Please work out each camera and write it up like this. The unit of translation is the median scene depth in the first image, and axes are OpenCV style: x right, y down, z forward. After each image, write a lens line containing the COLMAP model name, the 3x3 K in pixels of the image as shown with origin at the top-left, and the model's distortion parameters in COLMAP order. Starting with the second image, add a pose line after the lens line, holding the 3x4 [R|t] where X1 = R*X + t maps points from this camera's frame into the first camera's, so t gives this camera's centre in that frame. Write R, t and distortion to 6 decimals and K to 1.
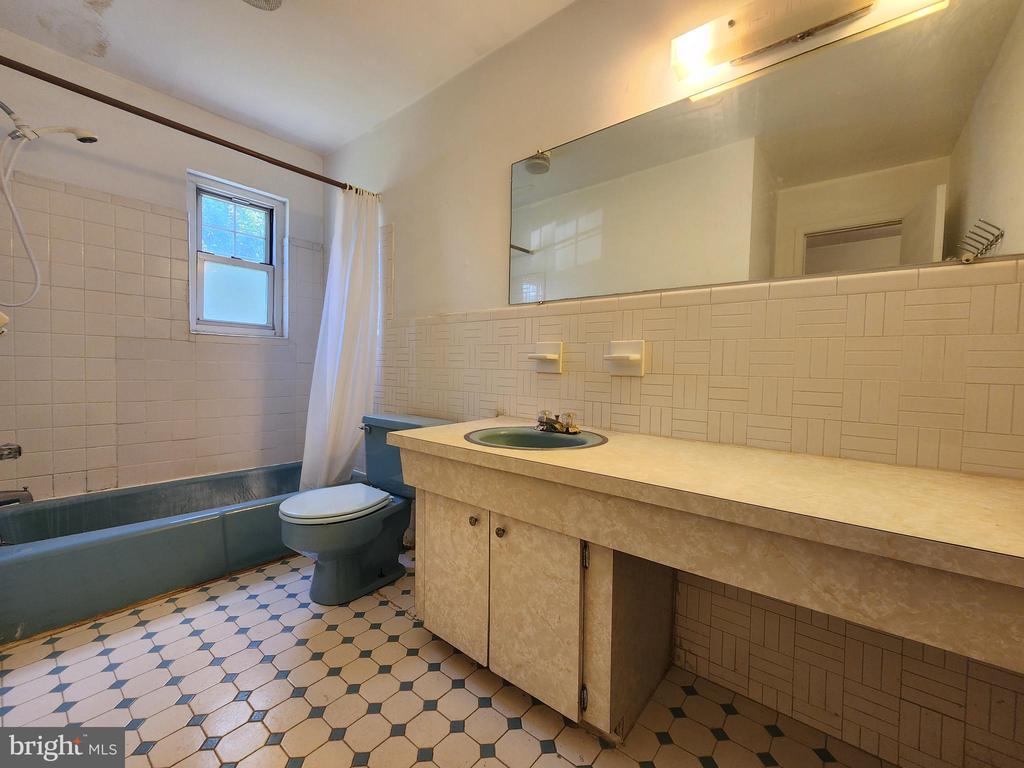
lens RADIAL K [[418.5, 0, 509.5], [0, 418.5, 376.1], [0, 0, 1]] dist [-0.003303, 0.000164]
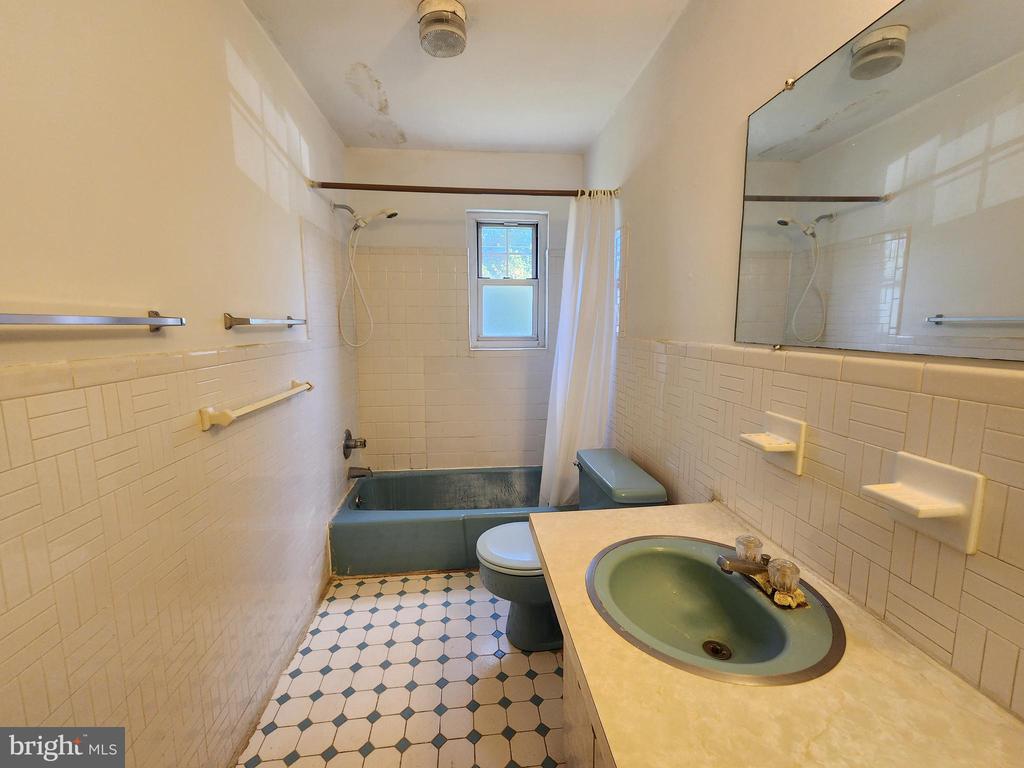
lens RADIAL K [[418.5, 0, 509.5], [0, 418.5, 376.1], [0, 0, 1]] dist [-0.003303, 0.000164]
pose [[0.716090, 0.059928, -0.695431, 0.158018], [0.003557, 0.995981, 0.089490, -0.136157], [0.697999, -0.066557, 0.712999, 0.215330]]
